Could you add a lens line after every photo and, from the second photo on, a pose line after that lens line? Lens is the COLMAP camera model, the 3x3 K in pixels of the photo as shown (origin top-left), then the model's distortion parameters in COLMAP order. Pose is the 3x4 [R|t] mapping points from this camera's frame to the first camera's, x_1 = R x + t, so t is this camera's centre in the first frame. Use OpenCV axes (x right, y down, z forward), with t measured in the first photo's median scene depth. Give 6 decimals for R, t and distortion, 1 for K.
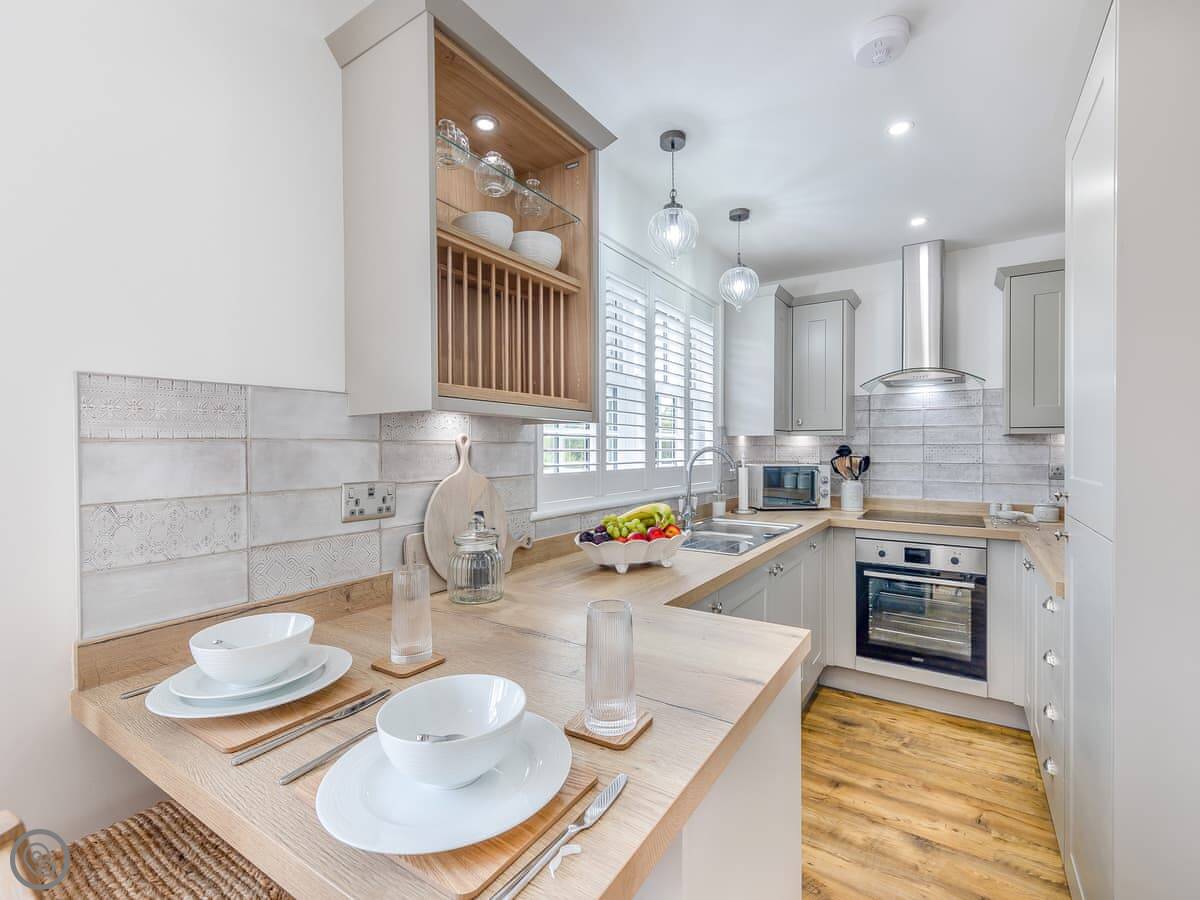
lens RADIAL K [[525.7, 0, 592.5], [0, 525.7, 450.8], [0, 0, 1]] dist [0.002350, 0.000501]
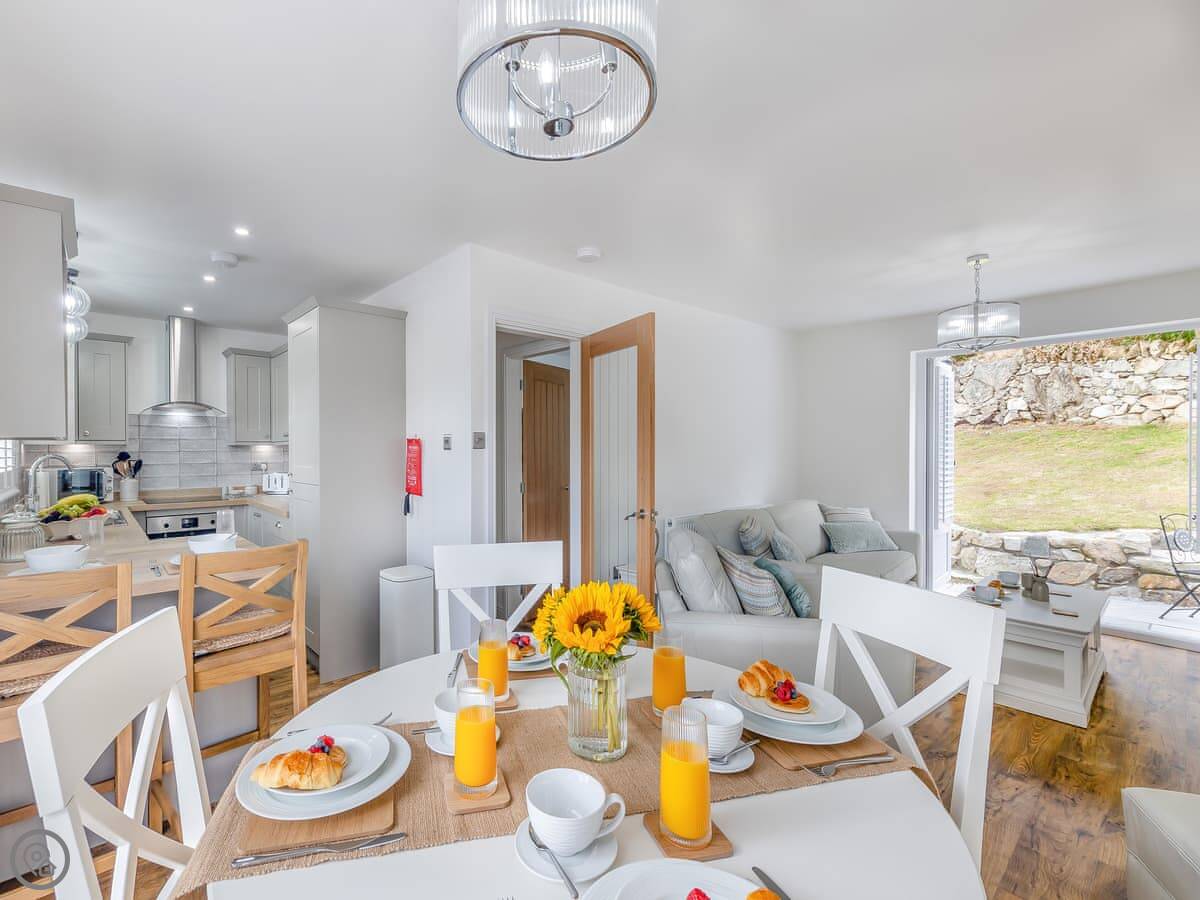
lens RADIAL K [[540.5, 0, 514.2], [0, 540.5, 451.9], [0, 0, 1]] dist [0.008303, -0.001604]
pose [[0.290940, -0.004327, 0.956732, -0.619480], [0.006104, 0.999978, 0.002666, -0.009465], [-0.956722, 0.005065, 0.290960, -0.376053]]
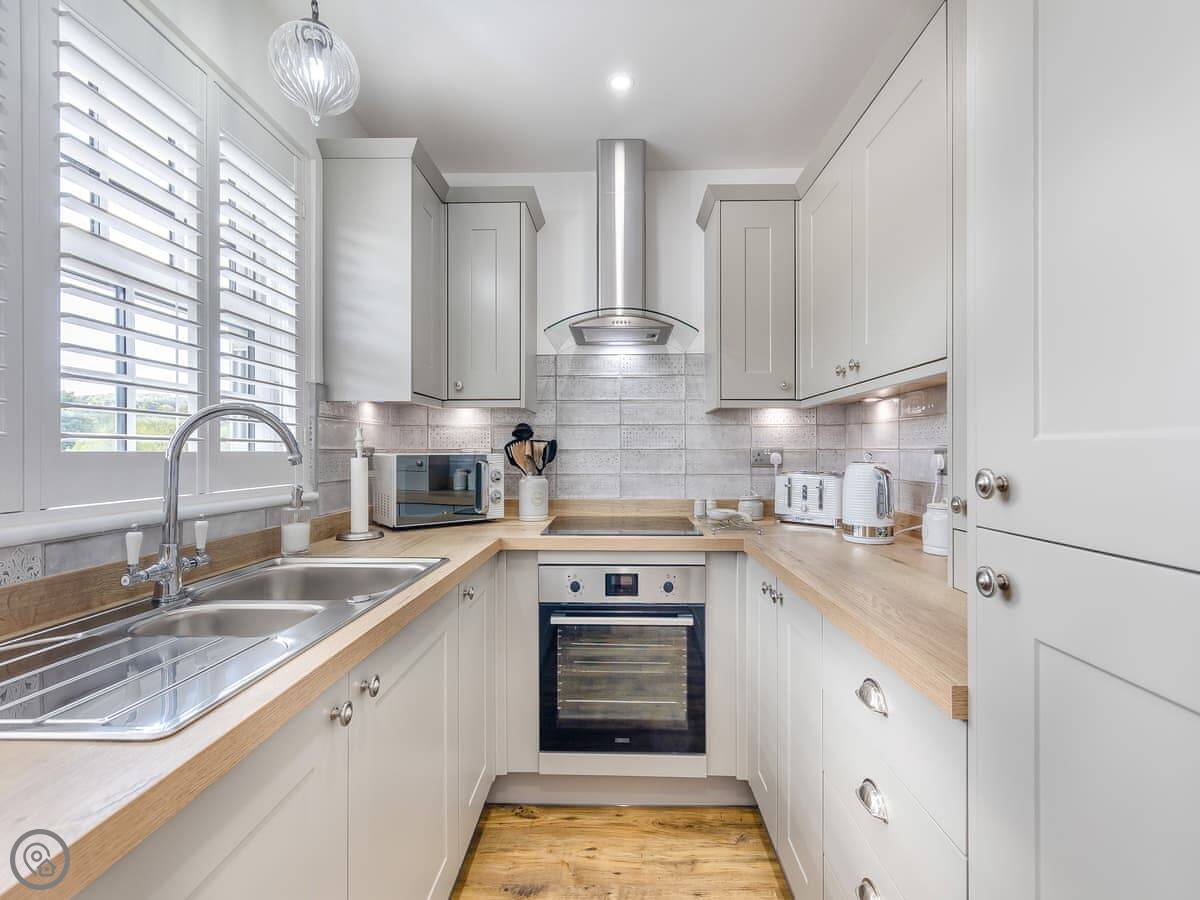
lens RADIAL K [[540.5, 0, 596.4], [0, 540.5, 452.4], [0, 0, 1]] dist [0.008303, -0.001604]
pose [[0.841916, -0.002231, 0.539603, 0.214156], [0.002698, 0.999996, -0.000075, 0.030854], [-0.539601, 0.001519, 0.841919, 0.427306]]
